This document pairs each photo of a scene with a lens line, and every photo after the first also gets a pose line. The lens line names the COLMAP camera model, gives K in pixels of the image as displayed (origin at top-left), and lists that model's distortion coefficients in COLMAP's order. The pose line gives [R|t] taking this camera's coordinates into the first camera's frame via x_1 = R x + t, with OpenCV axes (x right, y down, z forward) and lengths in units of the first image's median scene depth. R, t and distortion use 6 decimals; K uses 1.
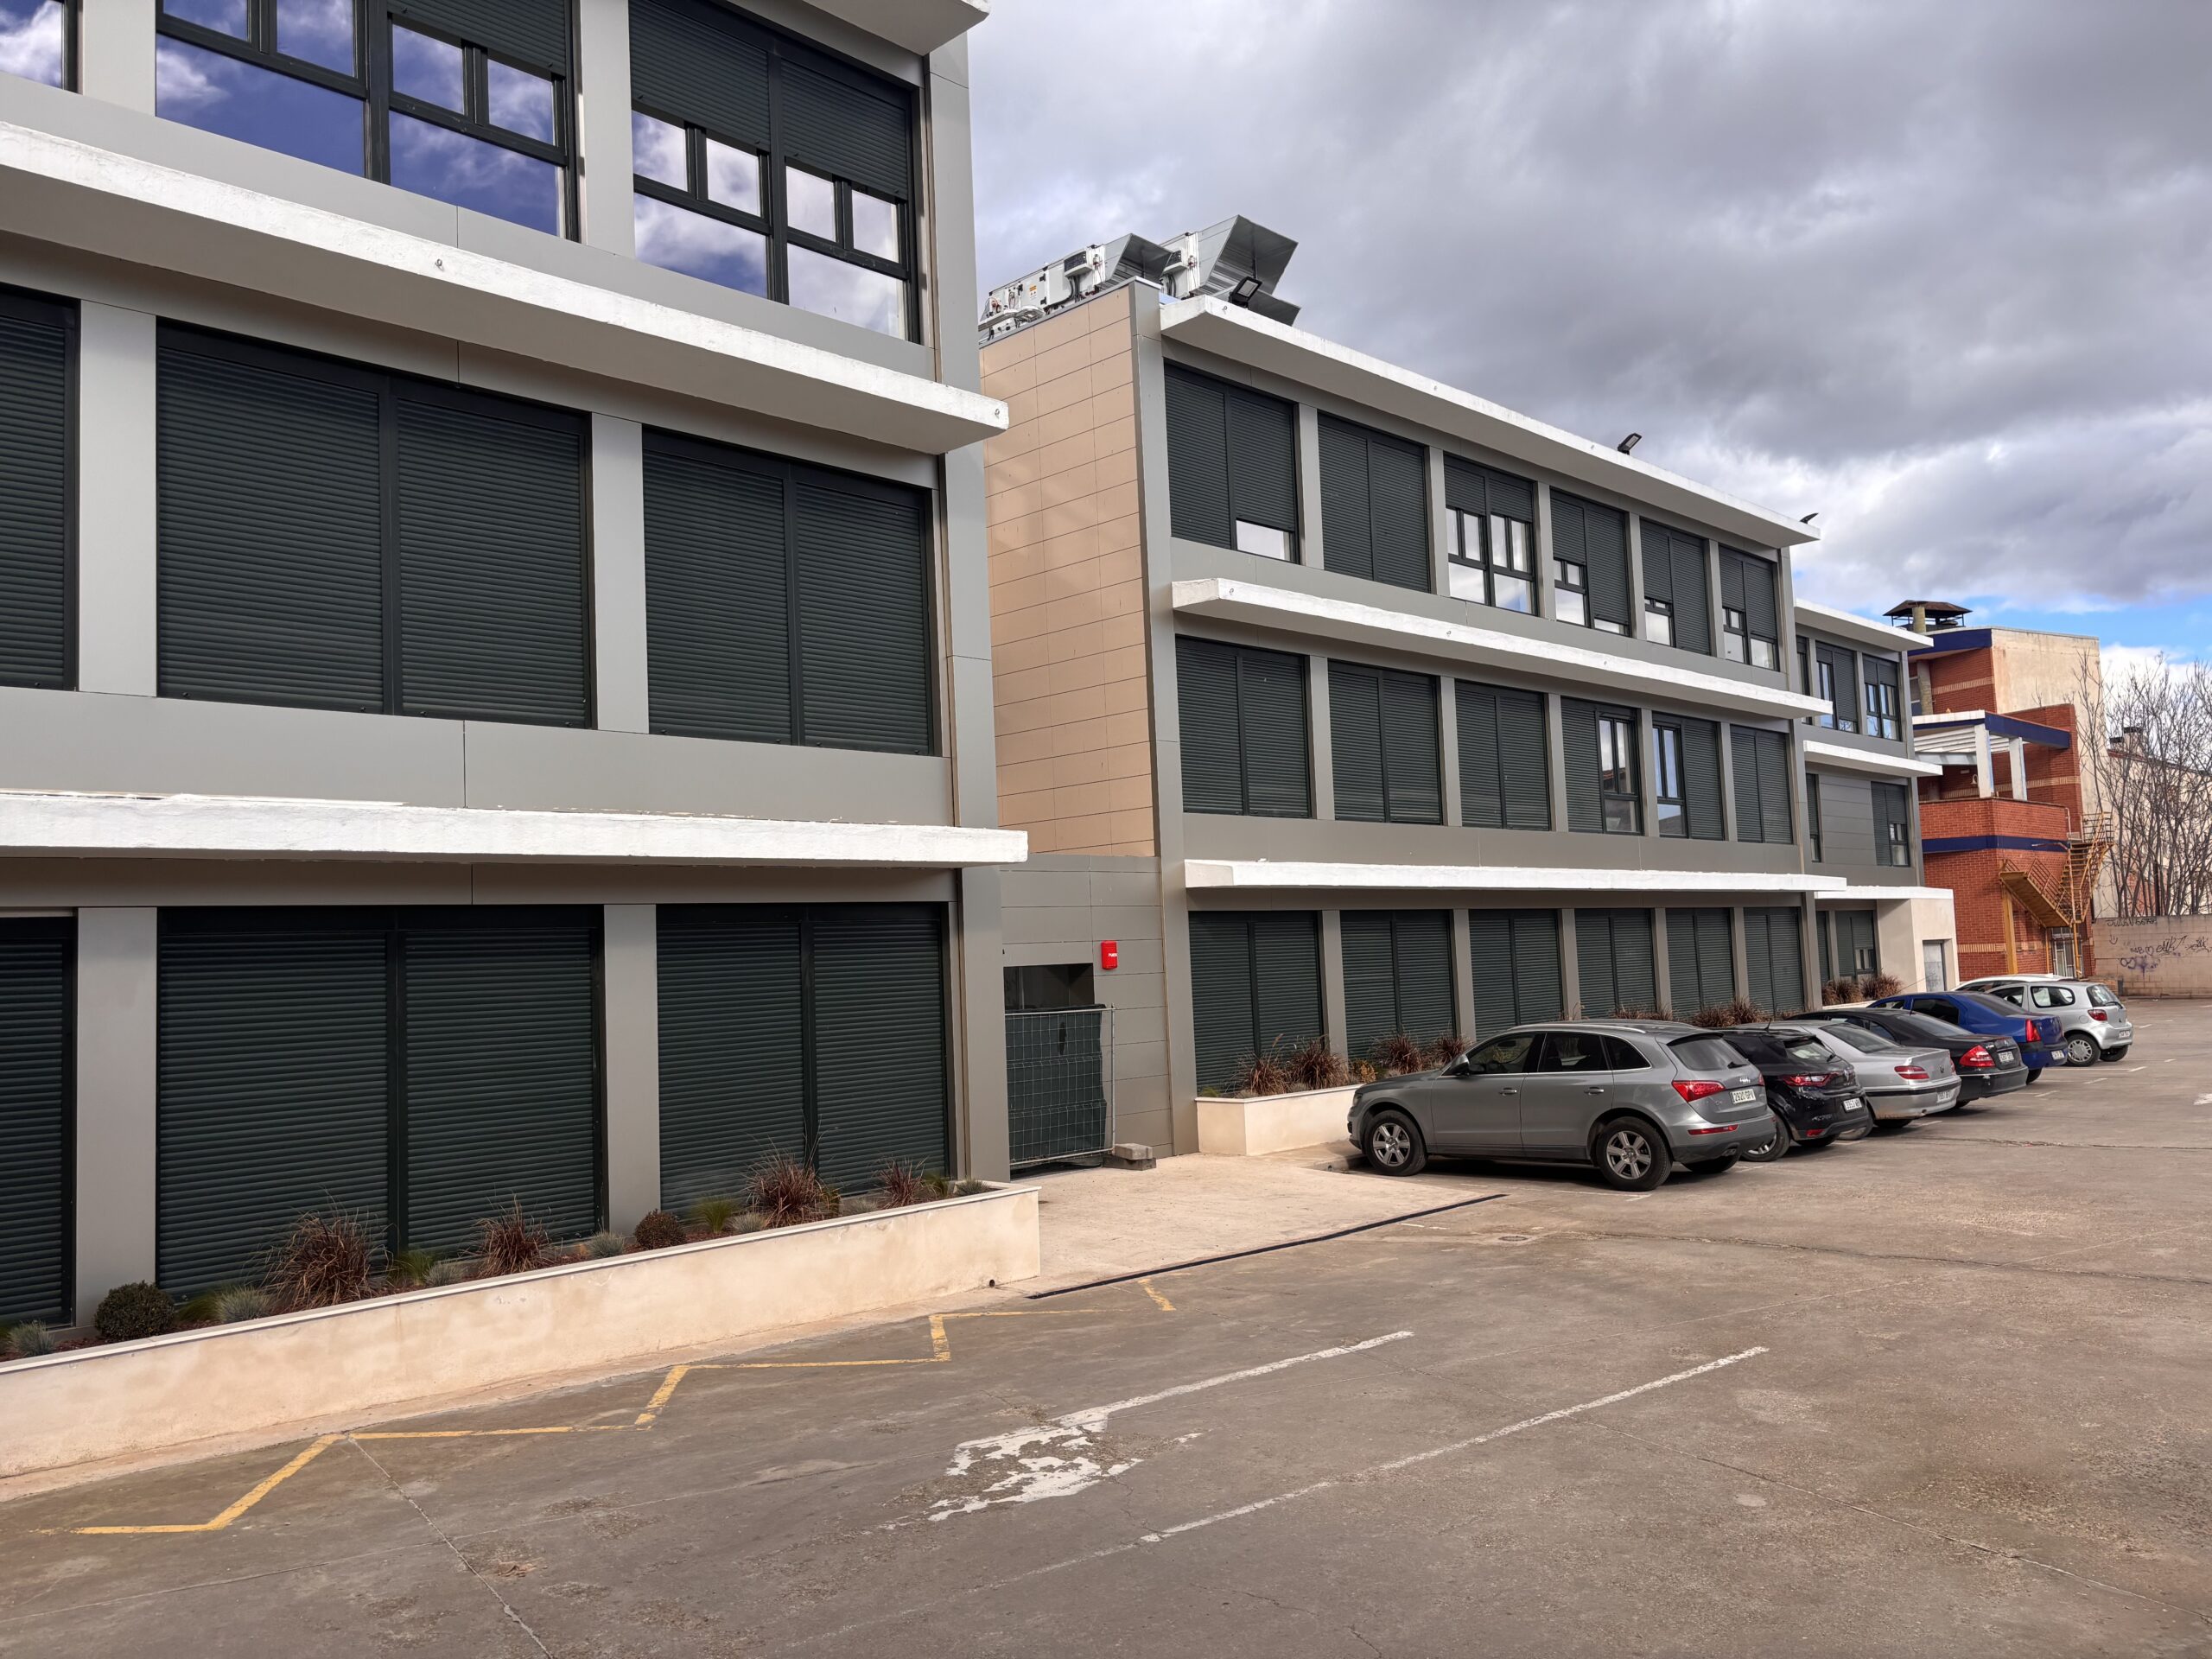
lens RADIAL K [[1692.8, 0, 1106.0], [0, 1692.8, 829.5], [0, 0, 1]] dist [0.025966, -0.007749]
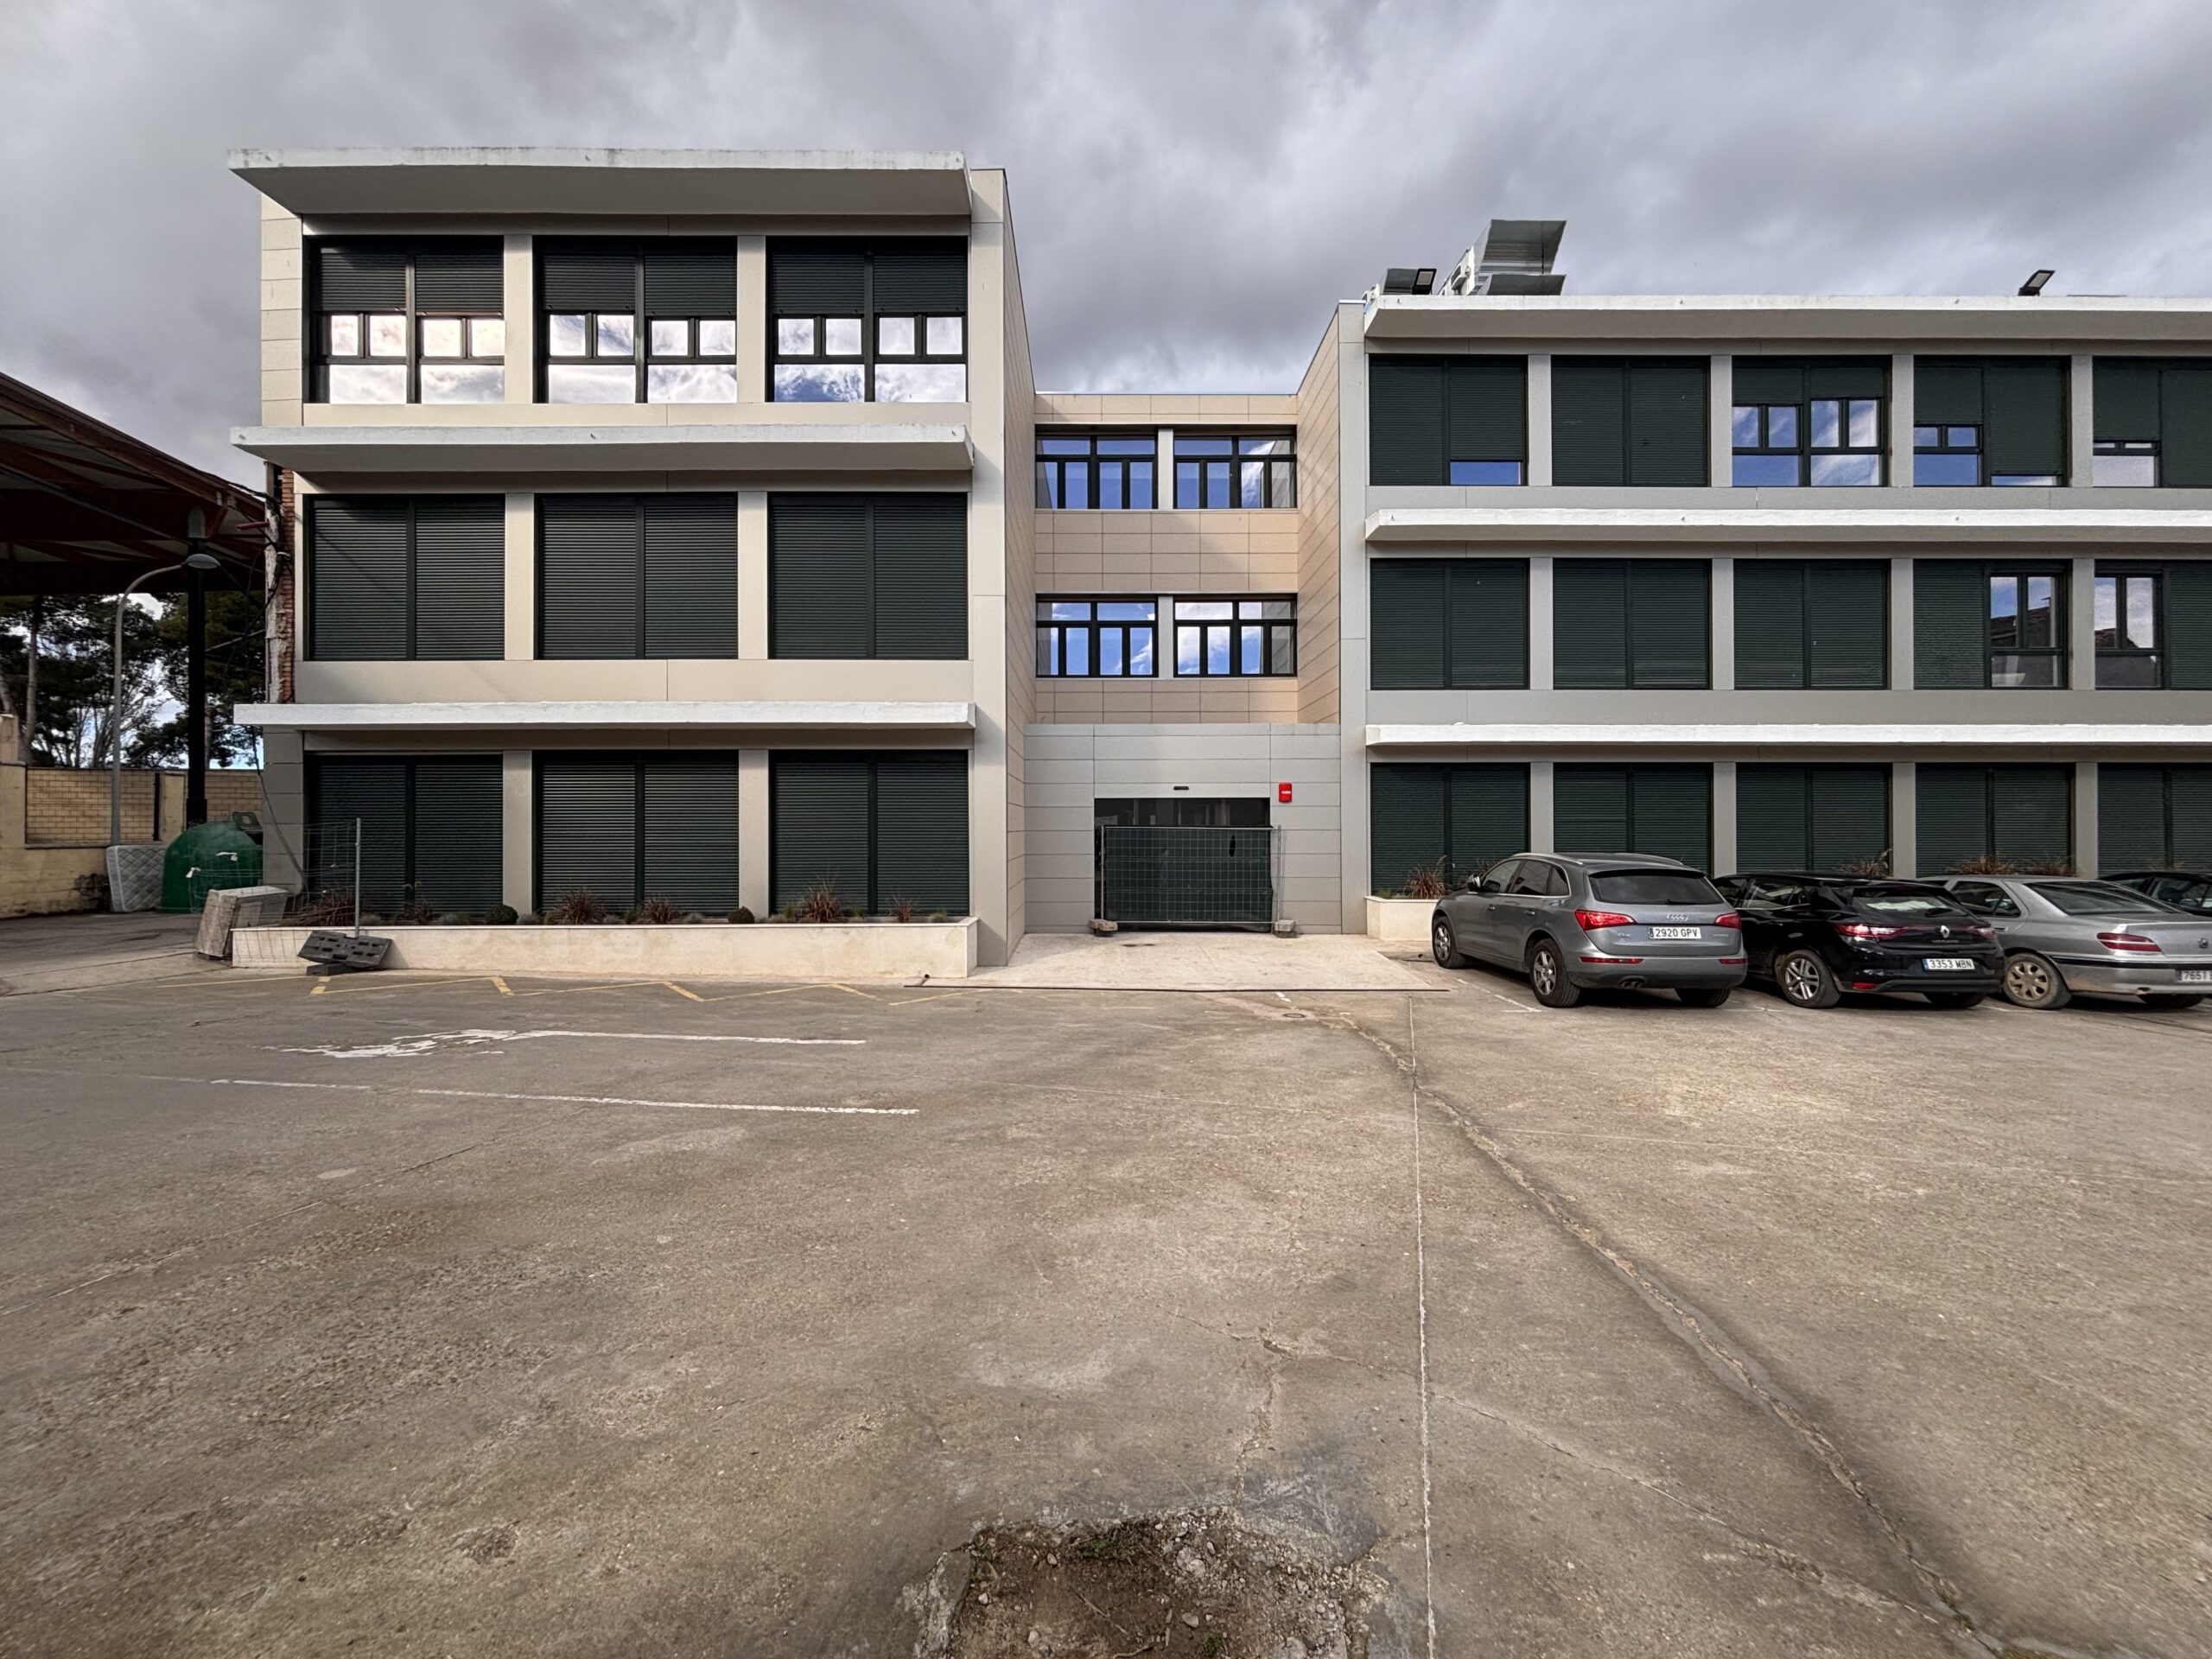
lens RADIAL K [[901.4, 0, 1103.5], [0, 901.4, 818.2], [0, 0, 1]] dist [-0.002186, -0.000763]
pose [[0.699859, 0.029160, -0.713686, 0.444066], [0.028218, 0.997258, 0.068418, 0.038894], [0.713724, -0.068022, 0.697117, 0.347982]]
